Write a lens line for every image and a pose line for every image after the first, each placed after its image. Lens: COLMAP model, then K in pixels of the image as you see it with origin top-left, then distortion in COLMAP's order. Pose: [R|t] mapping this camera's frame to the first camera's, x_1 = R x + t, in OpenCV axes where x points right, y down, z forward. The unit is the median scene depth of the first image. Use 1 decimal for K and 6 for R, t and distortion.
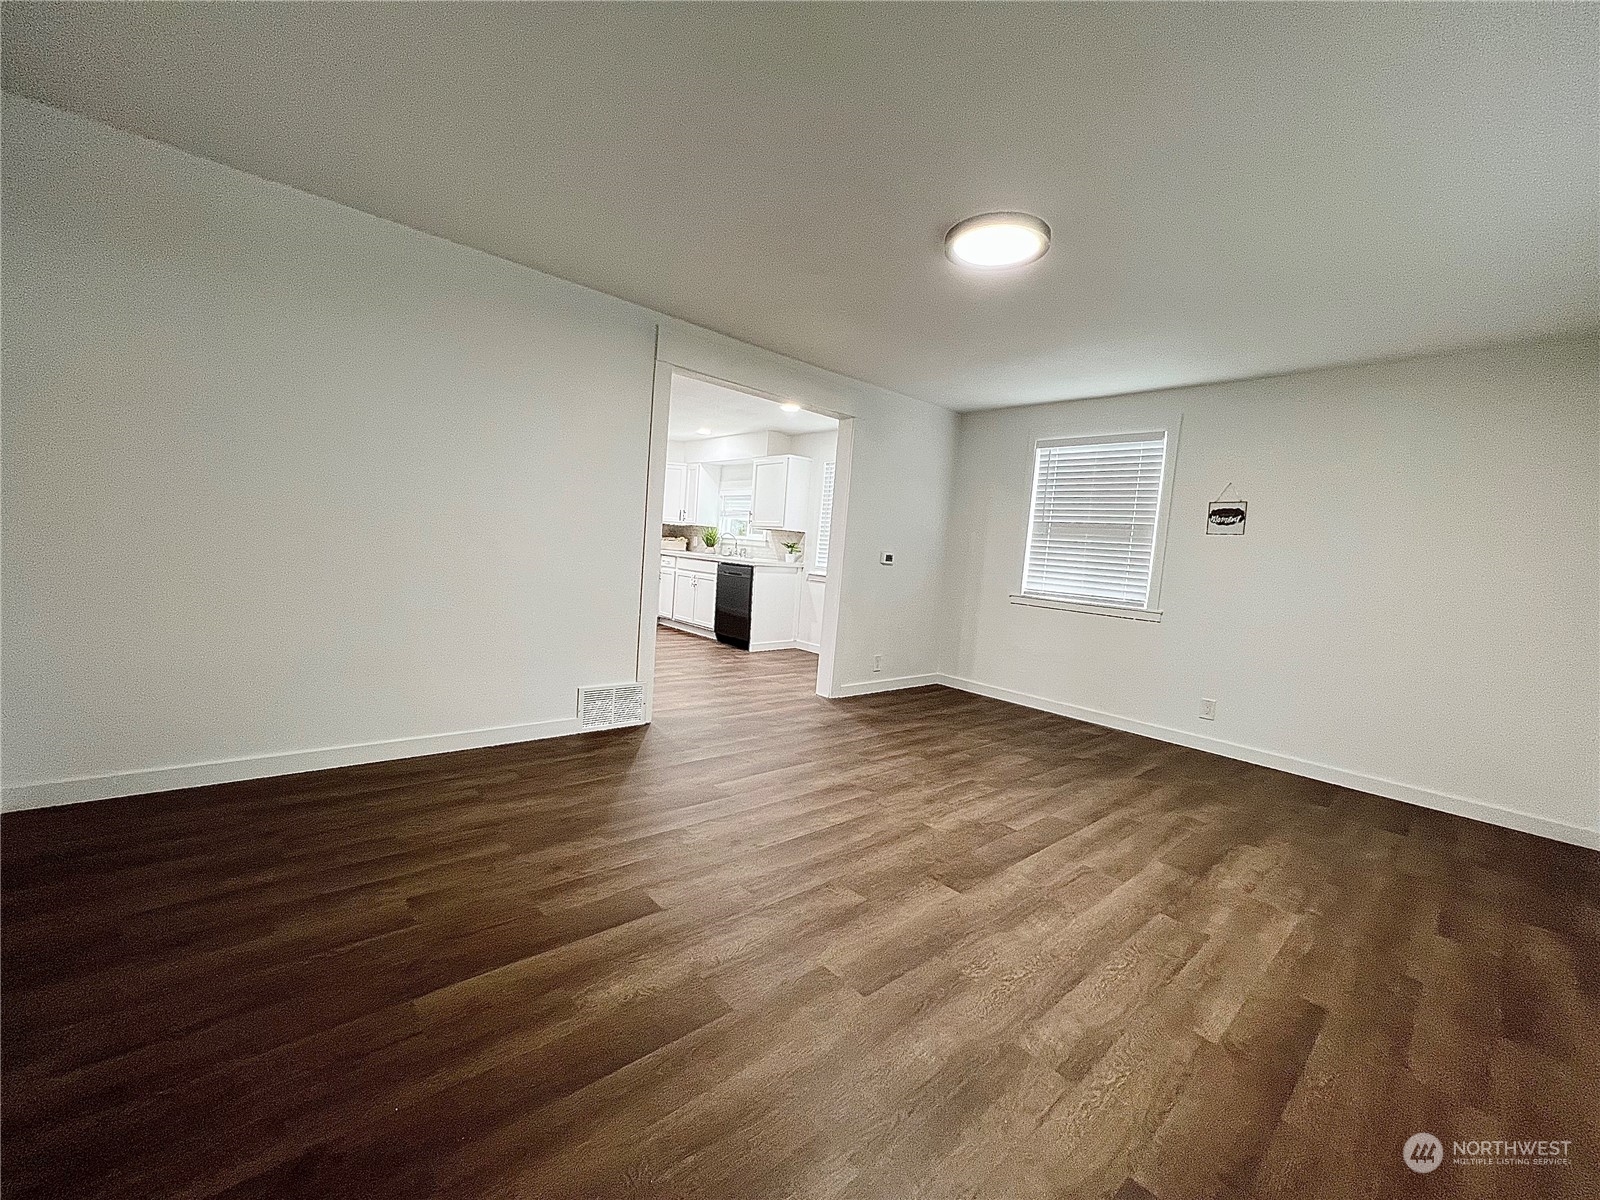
lens RADIAL K [[639.2, 0, 800.0], [0, 639.2, 600.0], [0, 0, 1]] dist [-0.000840, -0.000068]
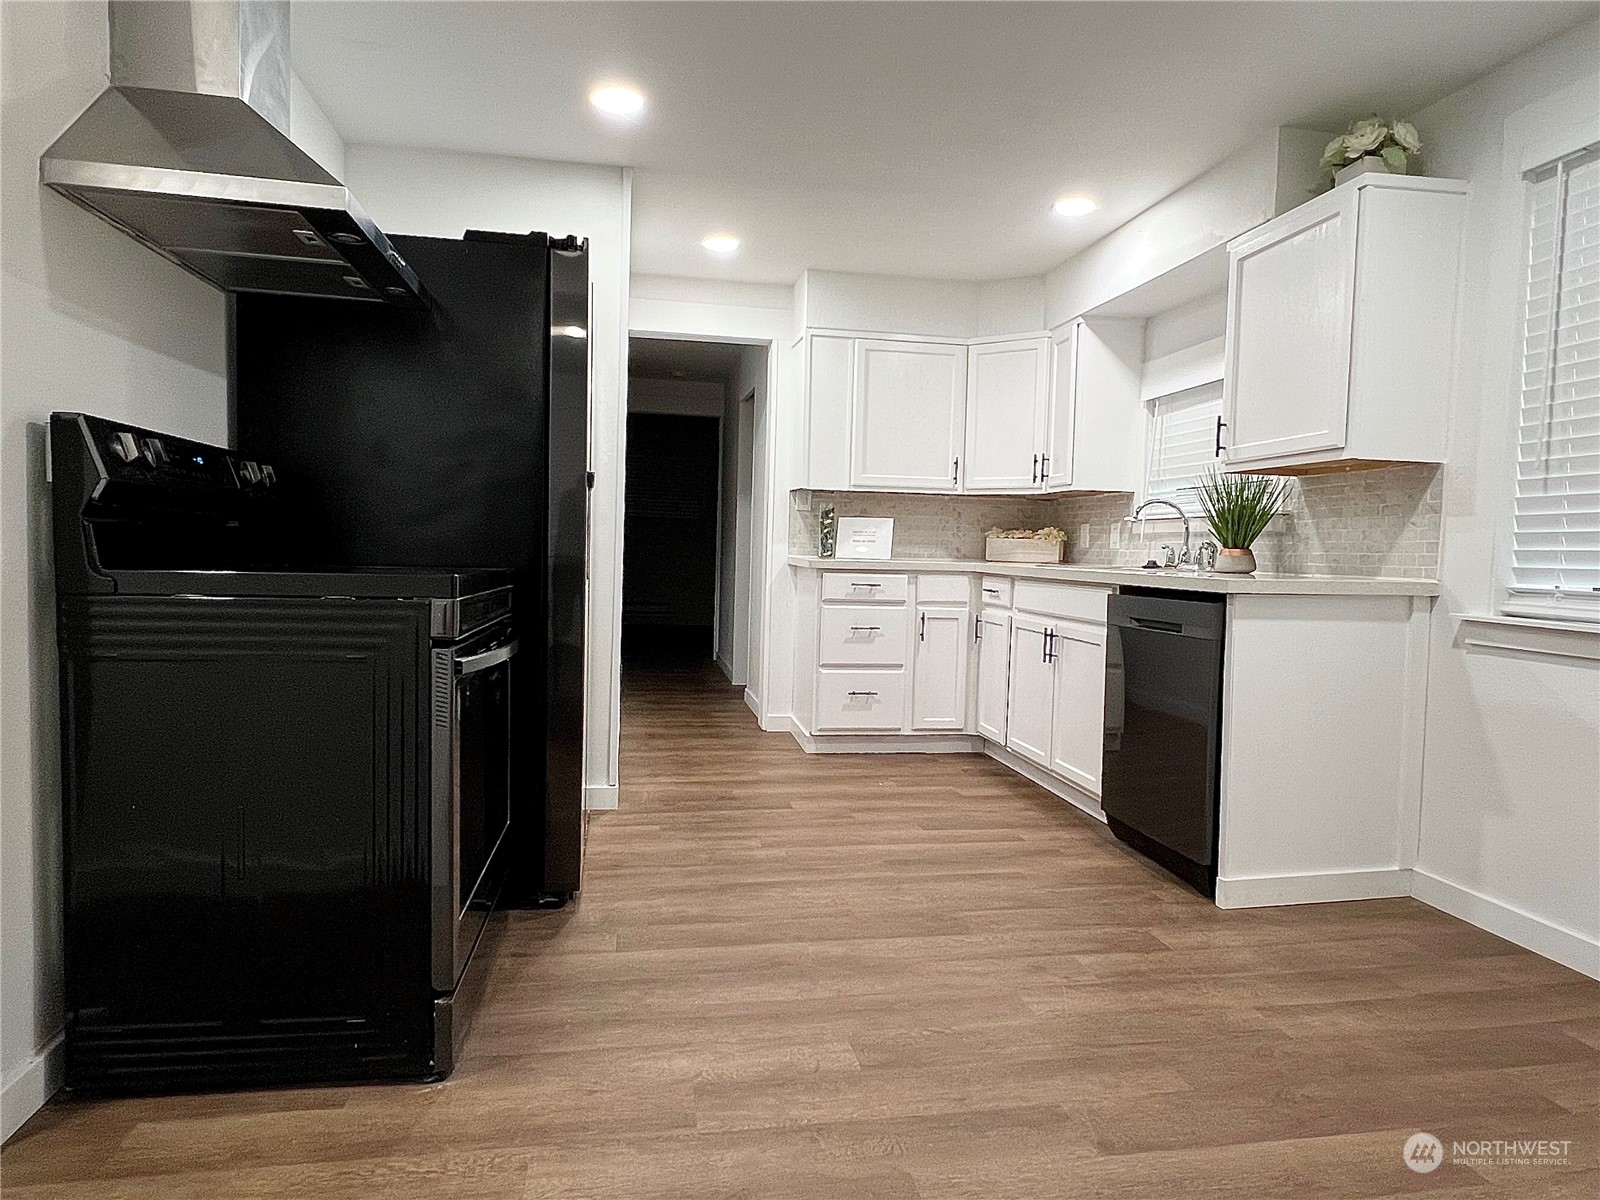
lens RADIAL K [[962.4, 0, 800.0], [0, 962.4, 600.0], [0, 0, 1]] dist [-0.004646, -0.000754]
pose [[0.850385, -0.024836, -0.525575, -0.010239], [-0.007162, 0.998246, -0.058760, -0.024048], [0.526113, 0.053733, 0.848716, 0.522322]]
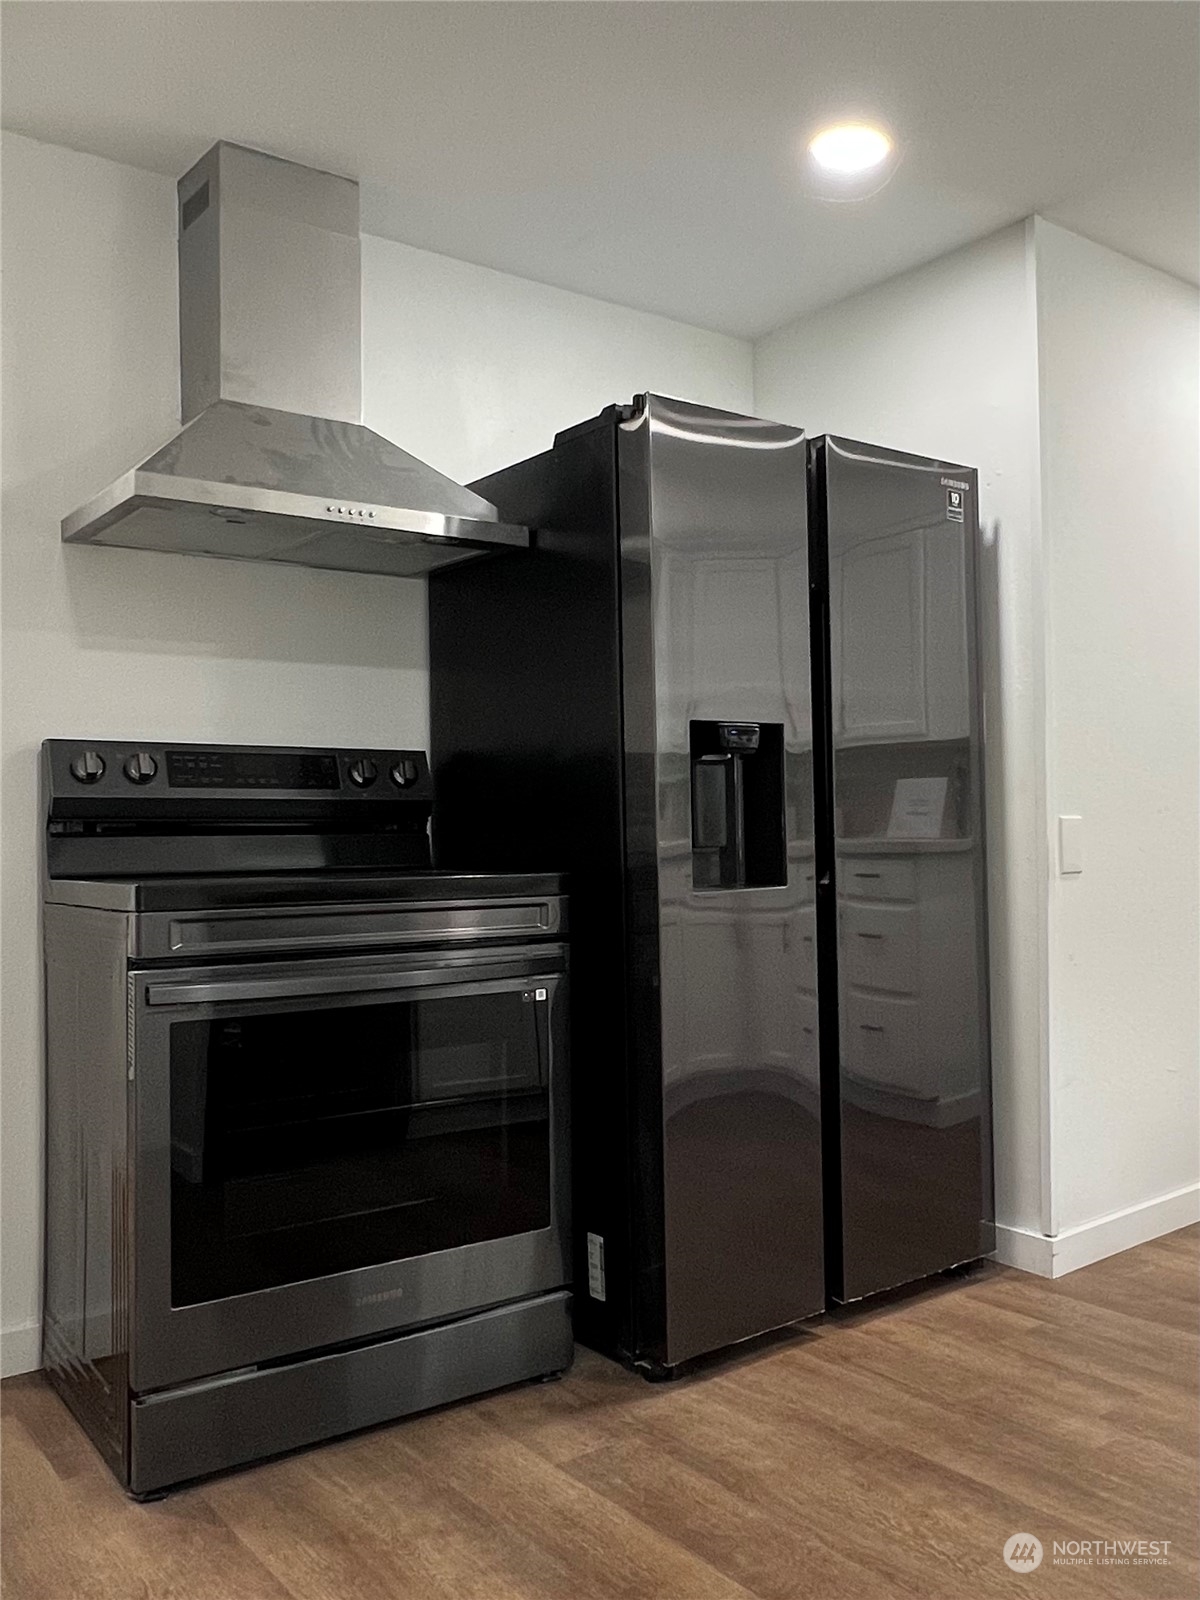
lens RADIAL K [[1289.7, 0, 600.0], [0, 1289.7, 800.0], [0, 0, 1]] dist [-0.004063, -0.002854]
pose [[-0.050817, -0.107090, -0.992950, 0.057000], [-0.067873, 0.992306, -0.103547, -0.039250], [0.996399, 0.062133, -0.057695, 0.794551]]
